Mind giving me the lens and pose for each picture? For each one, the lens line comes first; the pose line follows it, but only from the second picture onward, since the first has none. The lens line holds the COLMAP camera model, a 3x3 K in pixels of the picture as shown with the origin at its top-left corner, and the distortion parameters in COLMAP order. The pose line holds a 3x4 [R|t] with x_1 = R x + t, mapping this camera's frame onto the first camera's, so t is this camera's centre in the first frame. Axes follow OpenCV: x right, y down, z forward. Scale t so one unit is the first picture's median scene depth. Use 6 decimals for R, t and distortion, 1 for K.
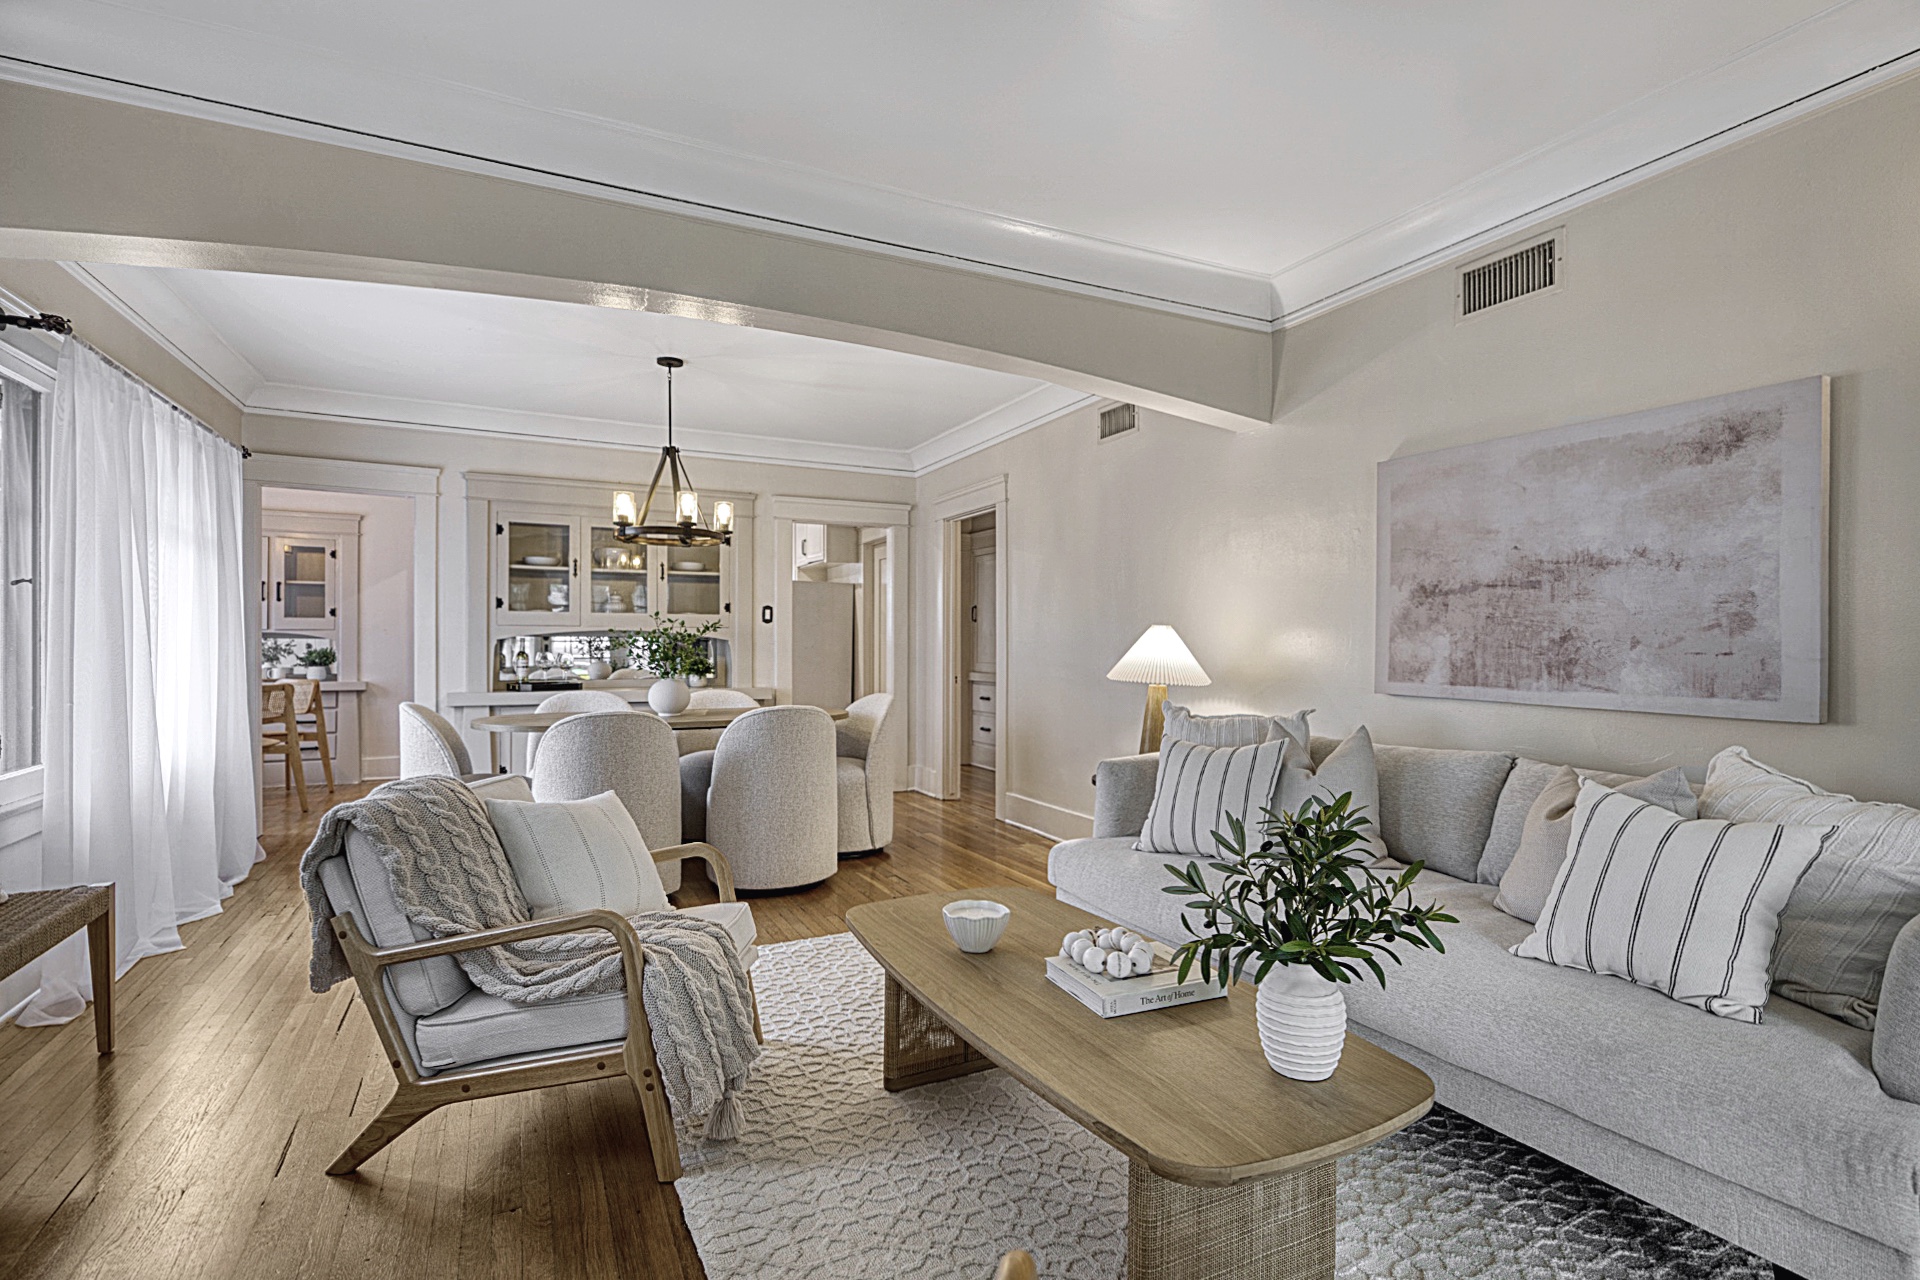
lens RADIAL K [[898.9, 0, 960.0], [0, 898.9, 640.0], [0, 0, 1]] dist [-0.000978, 0.000300]
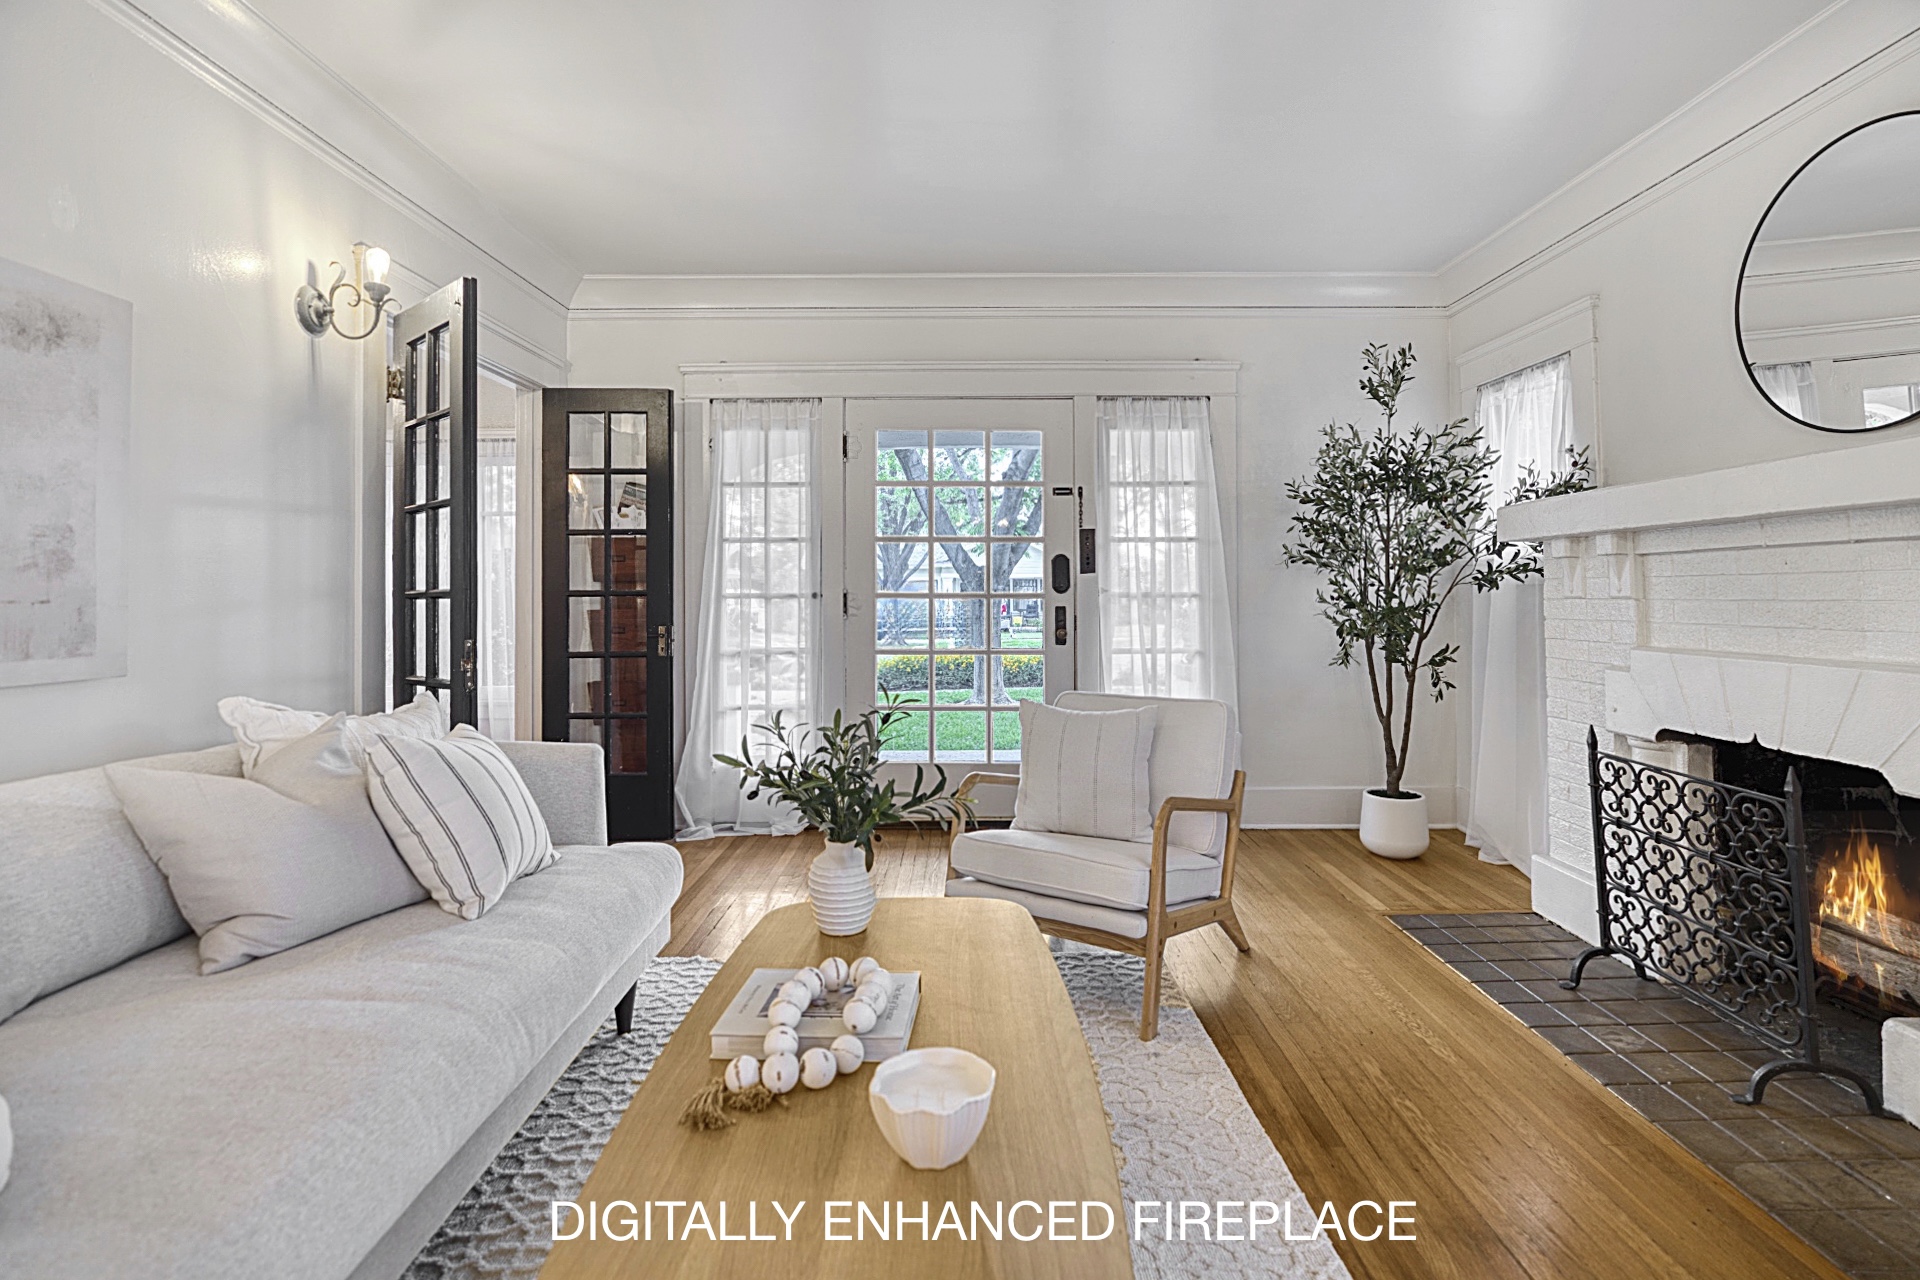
lens RADIAL K [[930.5, 0, 963.7], [0, 930.5, 596.0], [0, 0, 1]] dist [-0.001620, 0.000915]
pose [[-0.893151, 0.001057, 0.449756, -0.229154], [0.001773, 0.999998, 0.001169, 0.010689], [-0.449753, 0.001842, -0.893151, 1.353236]]
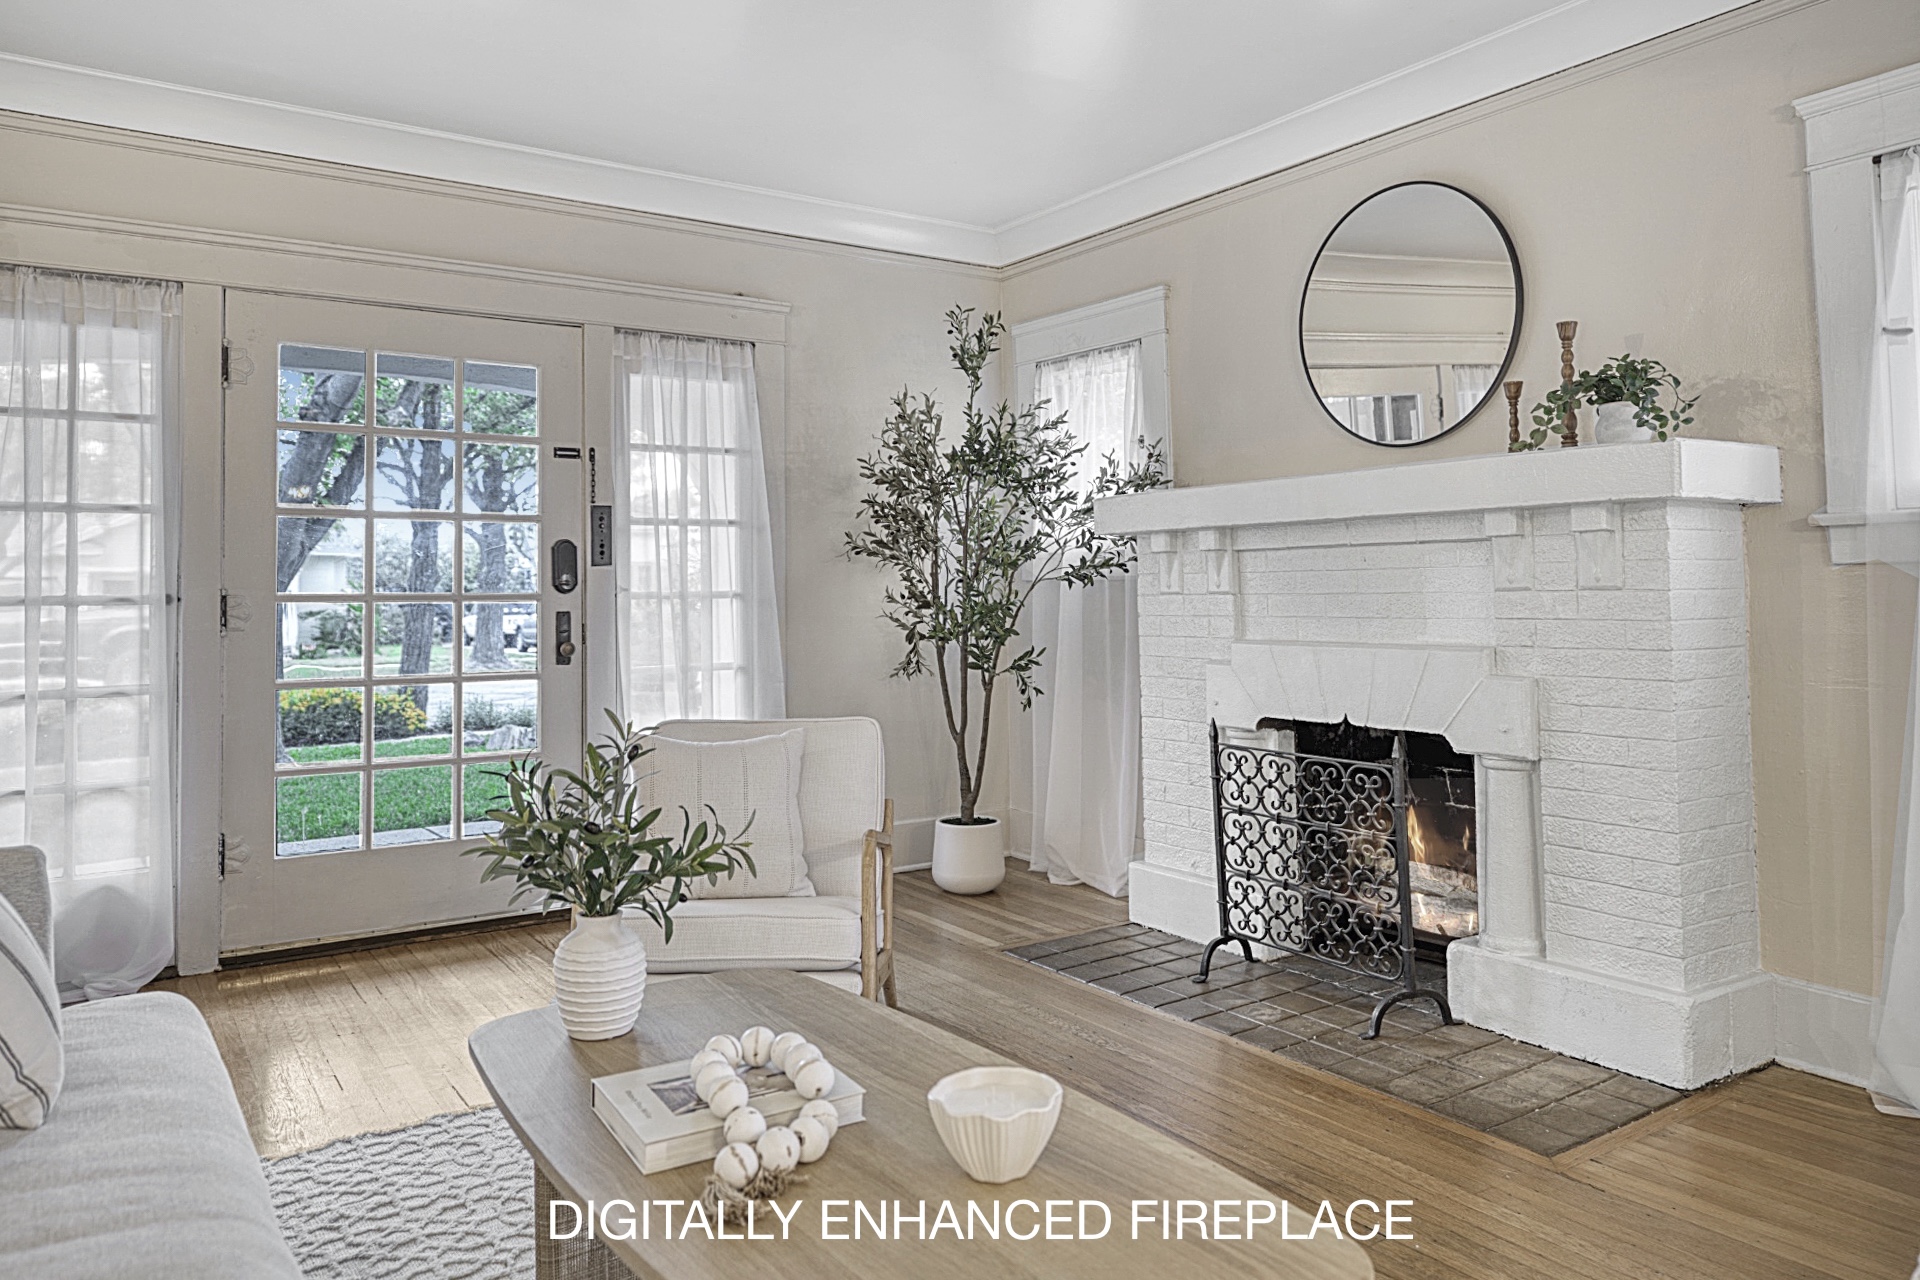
lens RADIAL K [[1336.0, 0, 966.1], [0, 1336.0, 582.8], [0, 0, 1]] dist [0.000047, 0.002508]
pose [[-0.991471, 0.008638, -0.130044, 0.117338], [0.009780, 0.999919, -0.008152, 0.013971], [0.129963, -0.009354, -0.991475, 1.600355]]
